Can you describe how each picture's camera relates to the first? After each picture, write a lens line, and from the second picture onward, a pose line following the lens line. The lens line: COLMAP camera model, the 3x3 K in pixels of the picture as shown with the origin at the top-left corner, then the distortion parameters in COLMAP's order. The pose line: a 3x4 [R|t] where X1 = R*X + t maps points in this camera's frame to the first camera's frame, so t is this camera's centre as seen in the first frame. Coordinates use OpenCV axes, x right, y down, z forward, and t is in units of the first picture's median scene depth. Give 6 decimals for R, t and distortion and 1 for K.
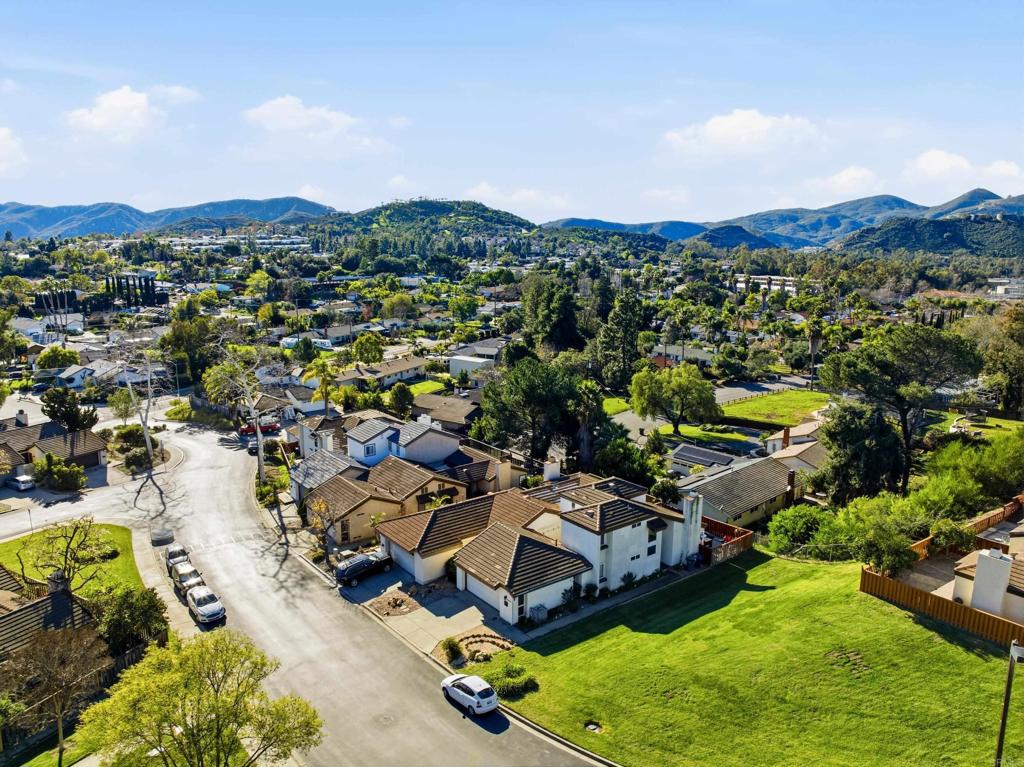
lens RADIAL K [[723.5, 0, 512.0], [0, 723.5, 383.5], [0, 0, 1]] dist [-0.038417, -0.004723]
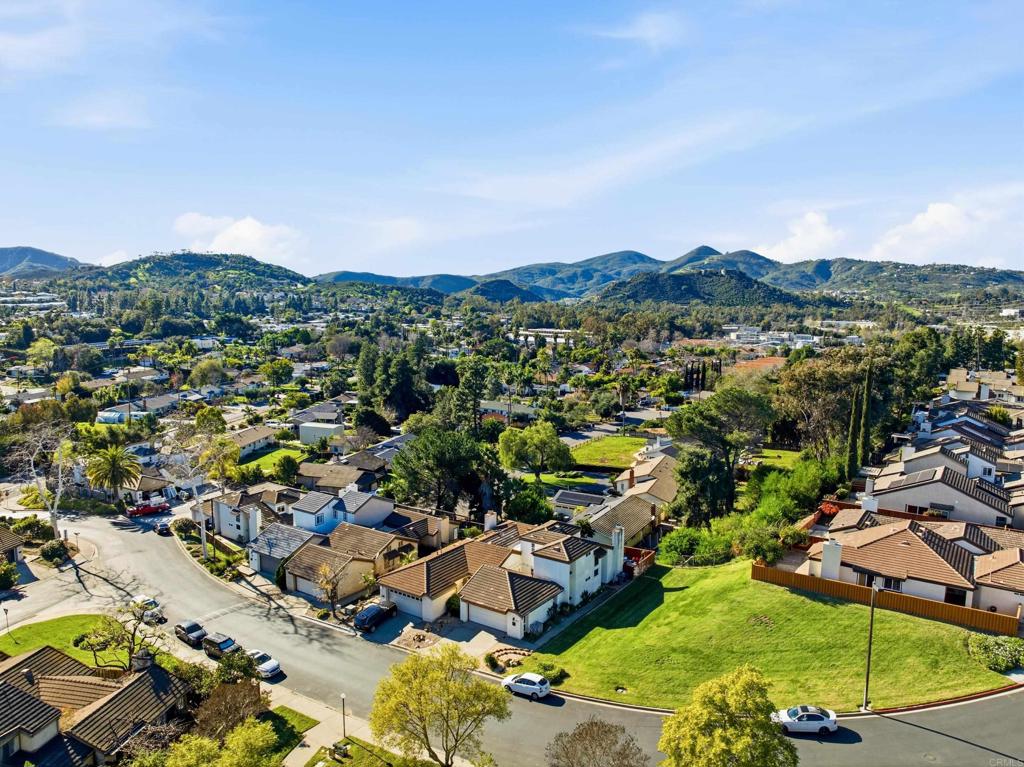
lens RADIAL K [[723.5, 0, 512.0], [0, 723.5, 383.5], [0, 0, 1]] dist [-0.038417, -0.004723]
pose [[0.951128, -0.040516, 0.306128, -0.158211], [0.061605, 0.996323, -0.059540, -0.021527], [-0.302590, 0.075489, 0.950127, -0.112682]]
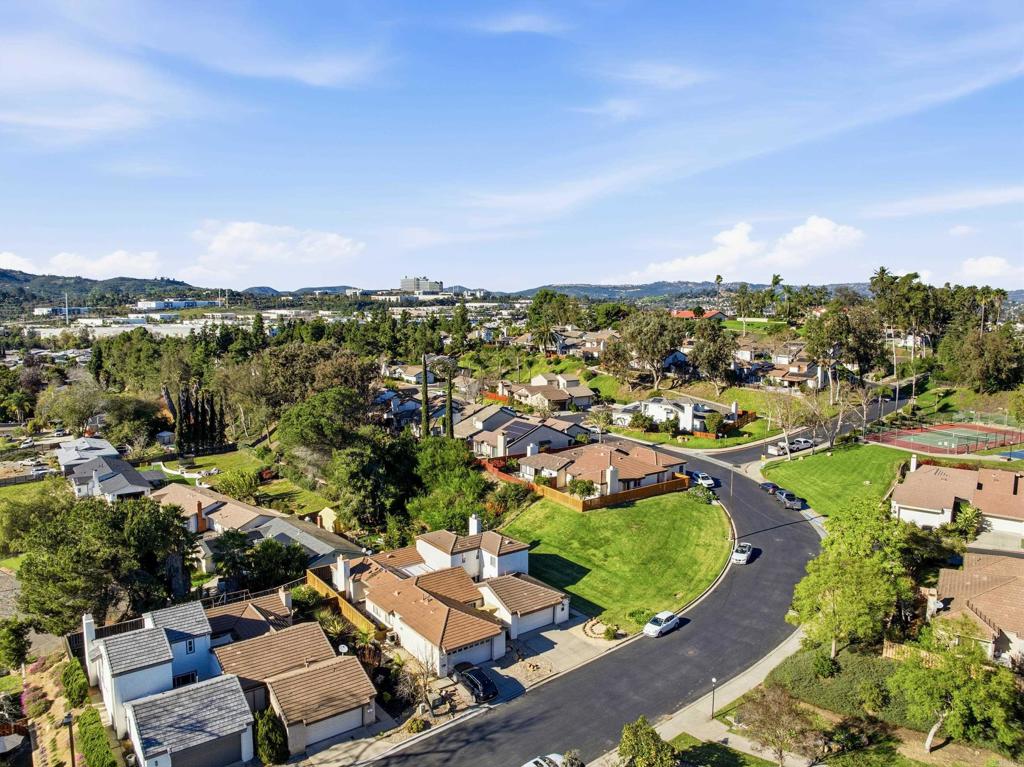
lens RADIAL K [[723.5, 0, 512.0], [0, 723.5, 383.5], [0, 0, 1]] dist [-0.038417, -0.004723]
pose [[0.009297, -0.124756, 0.992144, -0.539628], [0.188740, 0.974572, 0.120778, -0.125345], [-0.981983, 0.186134, 0.032607, 0.386815]]
